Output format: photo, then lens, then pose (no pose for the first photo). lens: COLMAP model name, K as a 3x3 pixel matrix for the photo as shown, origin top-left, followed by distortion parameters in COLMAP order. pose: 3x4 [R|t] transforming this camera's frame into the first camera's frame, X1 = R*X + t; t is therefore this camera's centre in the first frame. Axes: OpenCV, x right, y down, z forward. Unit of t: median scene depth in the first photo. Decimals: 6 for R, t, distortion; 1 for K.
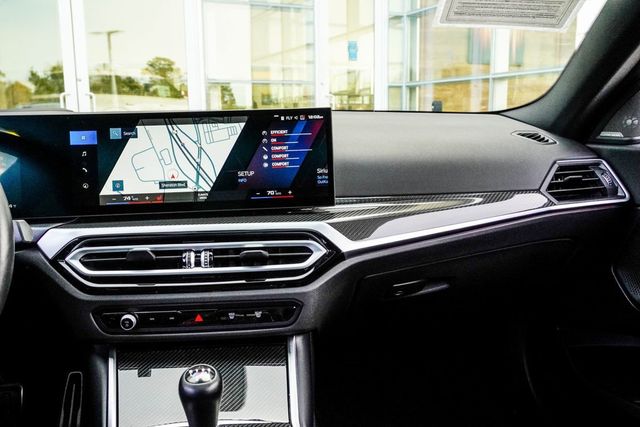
lens RADIAL K [[595.5, 0, 320.5], [0, 595.5, 211.2], [0, 0, 1]] dist [-0.012245, 0.000000]
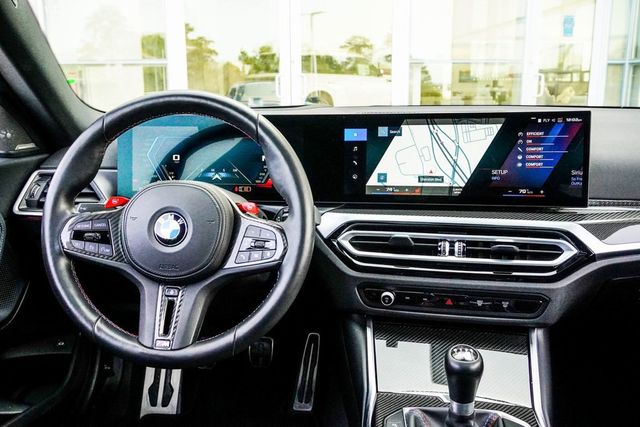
lens RADIAL K [[595.5, 0, 316.8], [0, 595.5, 212.7], [0, 0, 1]] dist [-0.012245, 0.000000]
pose [[0.946341, 0.067400, -0.316064, -0.094578], [-0.055354, 0.997362, 0.046947, -0.022782], [0.318395, -0.026933, 0.947576, -0.116101]]
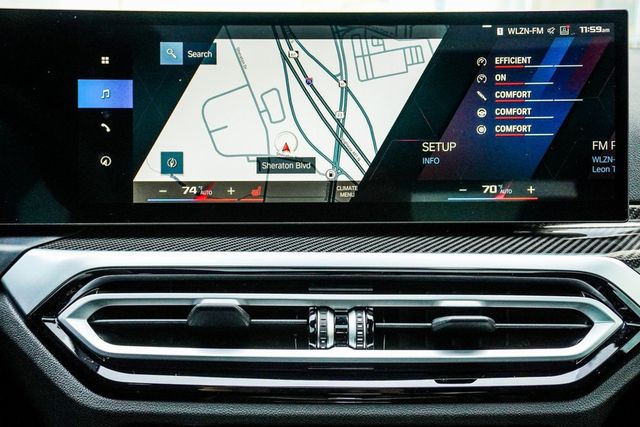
lens RADIAL K [[757.3, 0, 321.7], [0, 757.3, 212.1], [0, 0, 1]] dist [-0.017444, 0.000000]
pose [[0.996227, 0.036030, -0.078952, -0.170690], [-0.036960, 0.999263, -0.010347, -0.001911], [0.078521, 0.013226, 0.996825, 0.402607]]
